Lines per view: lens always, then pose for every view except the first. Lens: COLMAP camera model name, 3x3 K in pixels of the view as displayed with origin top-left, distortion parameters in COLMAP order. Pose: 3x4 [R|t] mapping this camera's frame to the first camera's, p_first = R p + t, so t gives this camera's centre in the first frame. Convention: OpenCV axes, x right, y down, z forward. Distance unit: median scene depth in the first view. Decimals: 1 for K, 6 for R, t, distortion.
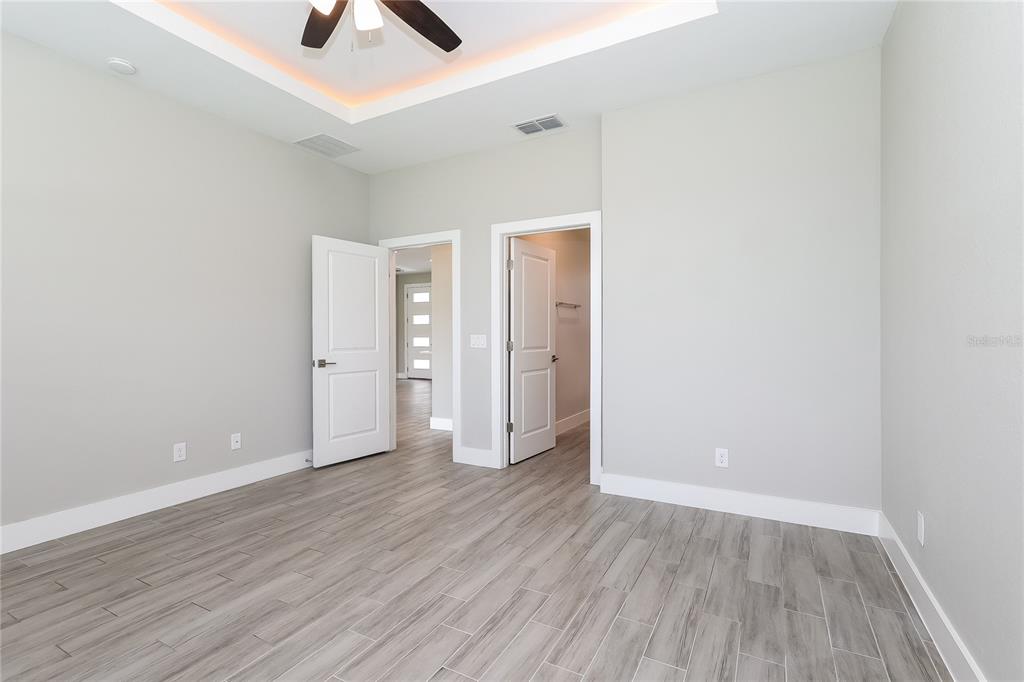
lens RADIAL K [[480.2, 0, 512.0], [0, 480.2, 341.0], [0, 0, 1]] dist [0.002052, 0.000169]
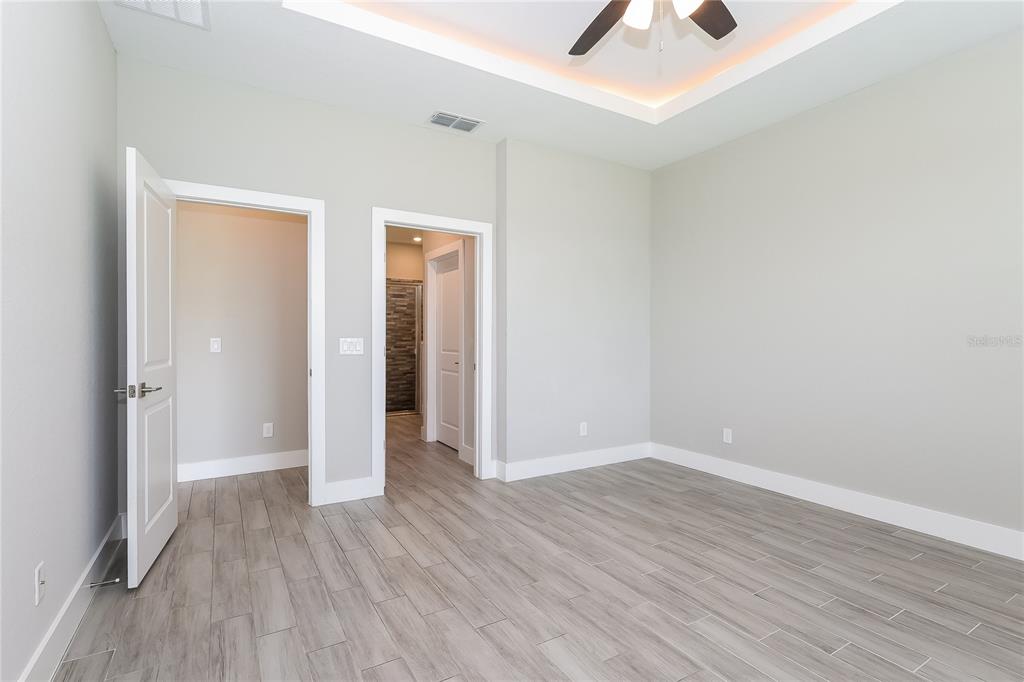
lens RADIAL K [[480.2, 0, 512.0], [0, 480.2, 341.0], [0, 0, 1]] dist [0.002052, 0.000169]
pose [[0.505205, 0.000851, 0.862999, -0.938480], [0.004432, 0.999984, -0.003580, -0.006762], [-0.862988, 0.005633, 0.505193, 0.525621]]
